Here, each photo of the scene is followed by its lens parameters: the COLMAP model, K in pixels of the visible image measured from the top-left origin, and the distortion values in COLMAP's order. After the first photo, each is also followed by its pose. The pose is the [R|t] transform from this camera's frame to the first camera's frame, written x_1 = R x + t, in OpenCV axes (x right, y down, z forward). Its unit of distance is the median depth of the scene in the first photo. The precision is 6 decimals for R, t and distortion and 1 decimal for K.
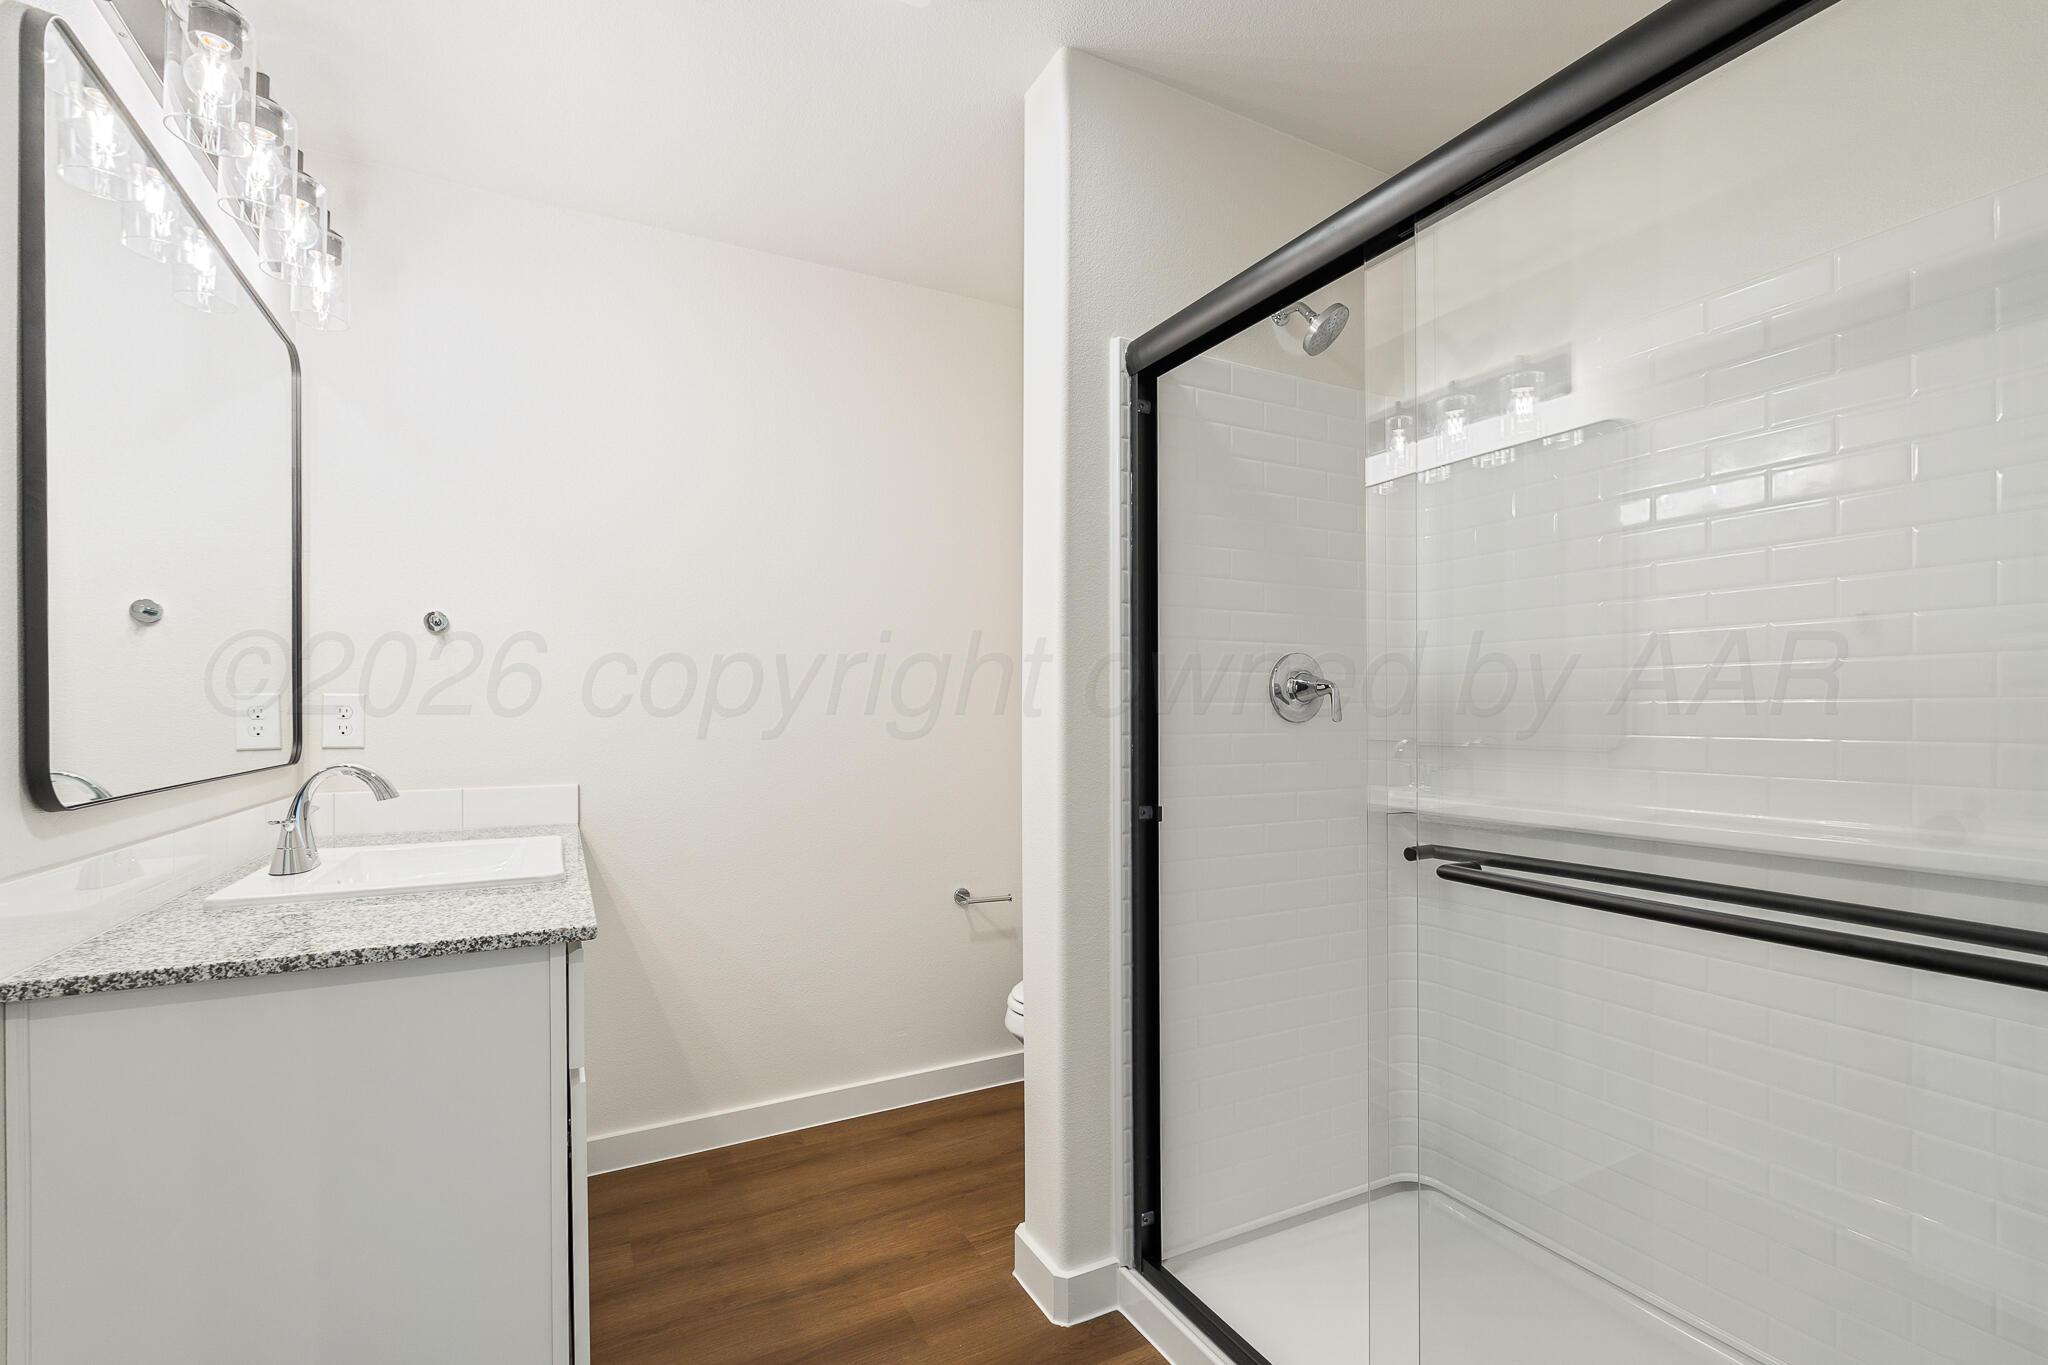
lens RADIAL K [[928.9, 0, 1033.5], [0, 928.9, 725.5], [0, 0, 1]] dist [-0.002770, -0.000517]
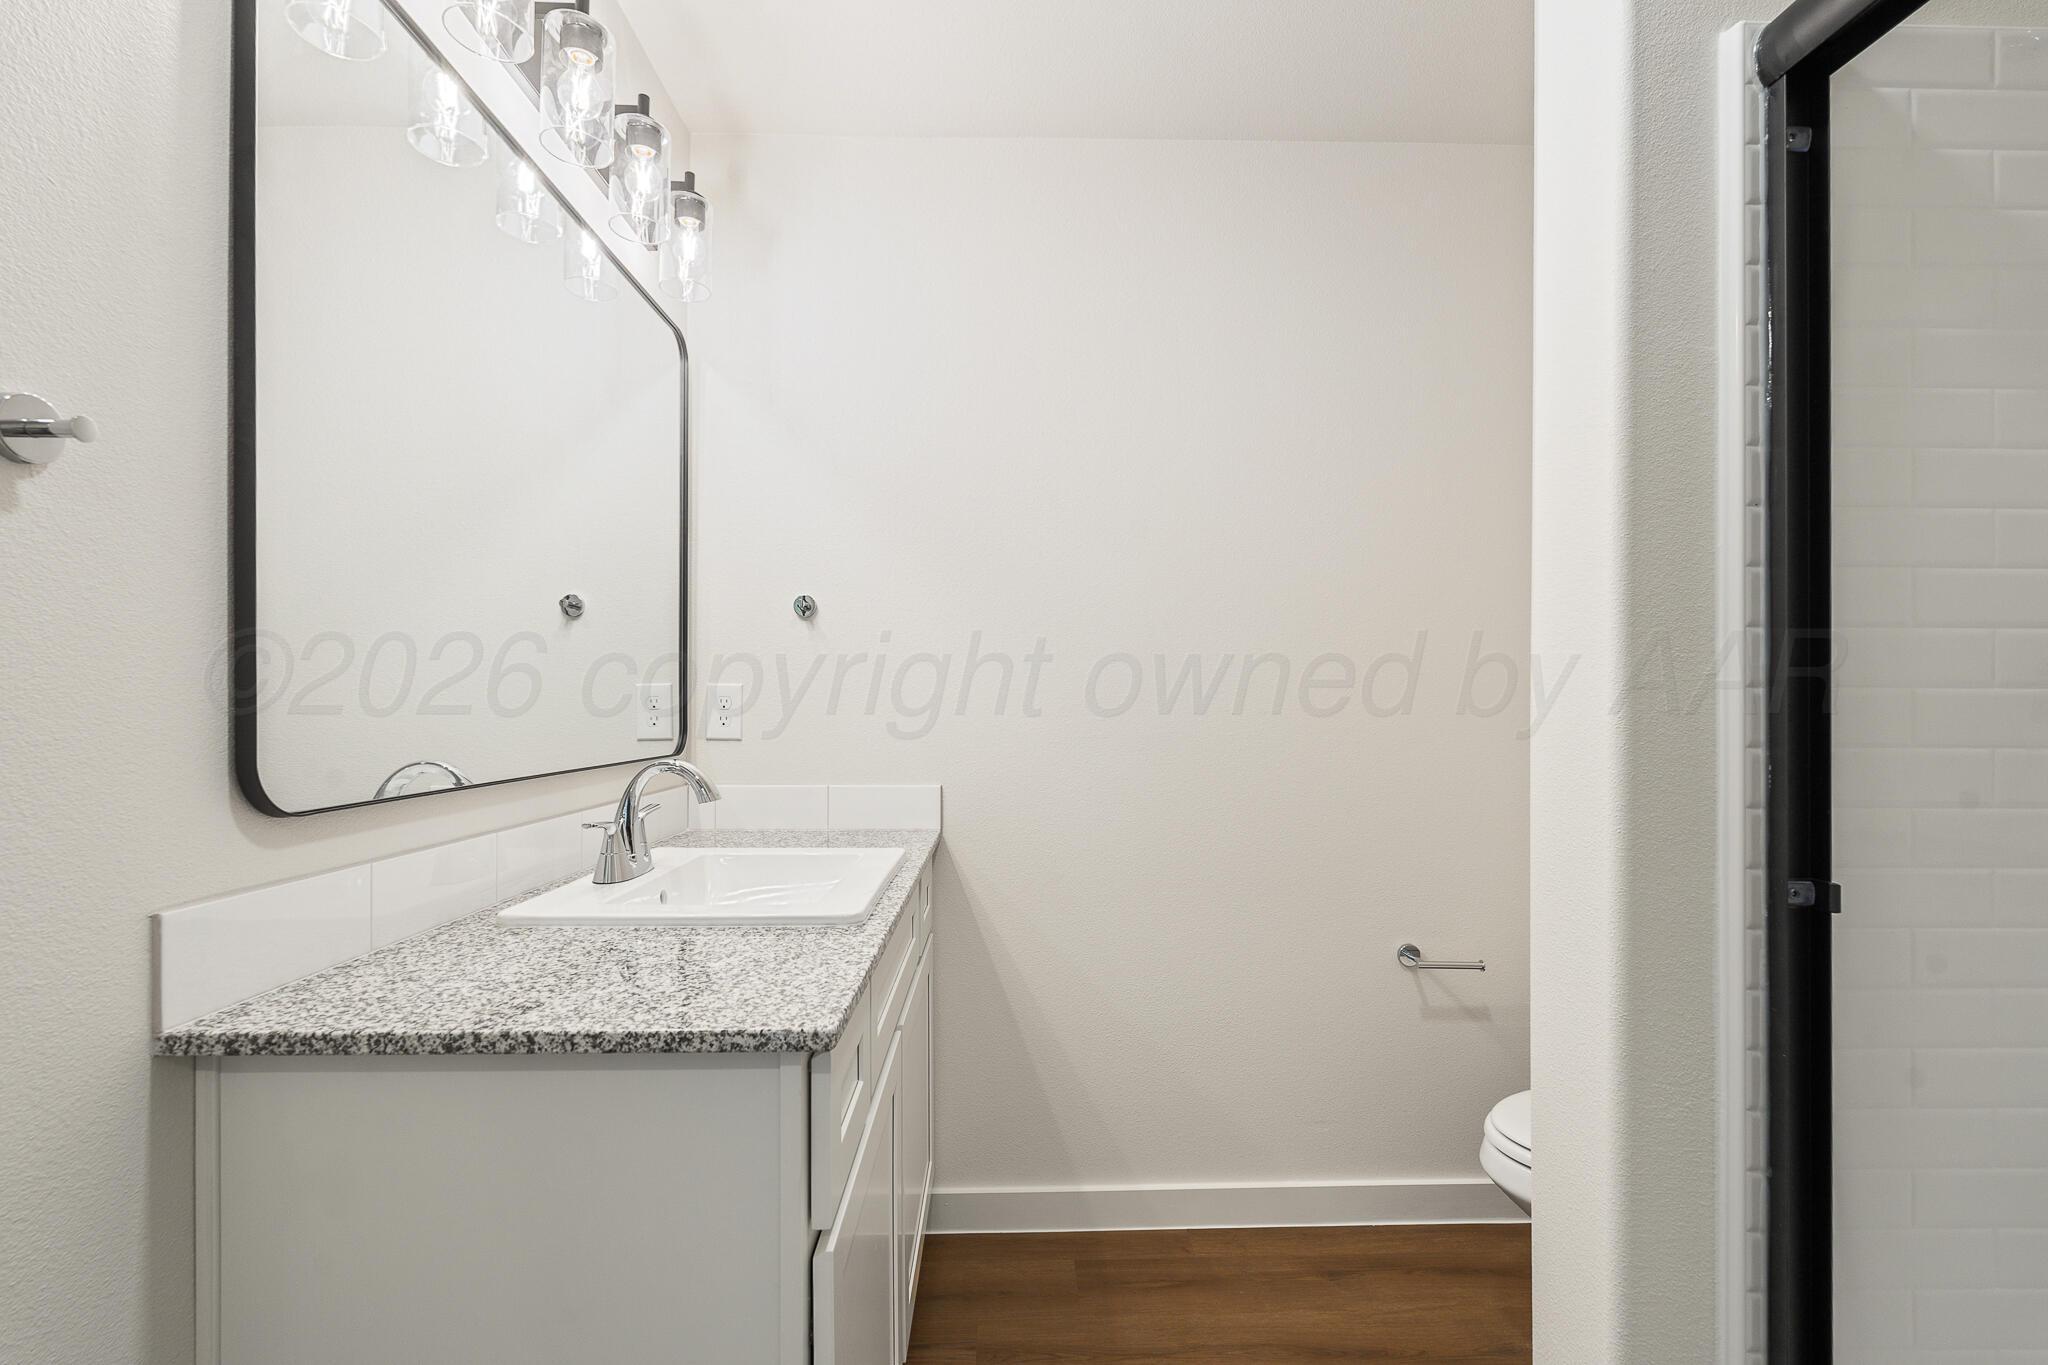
lens RADIAL K [[885.5, 0, 1019.3], [0, 885.5, 697.8], [0, 0, 1]] dist [-0.002420, -0.000227]
pose [[0.891089, -0.000394, -0.453828, -0.051151], [-0.009840, 0.999748, -0.020190, -0.004372], [0.453722, 0.022457, 0.890860, 0.349106]]
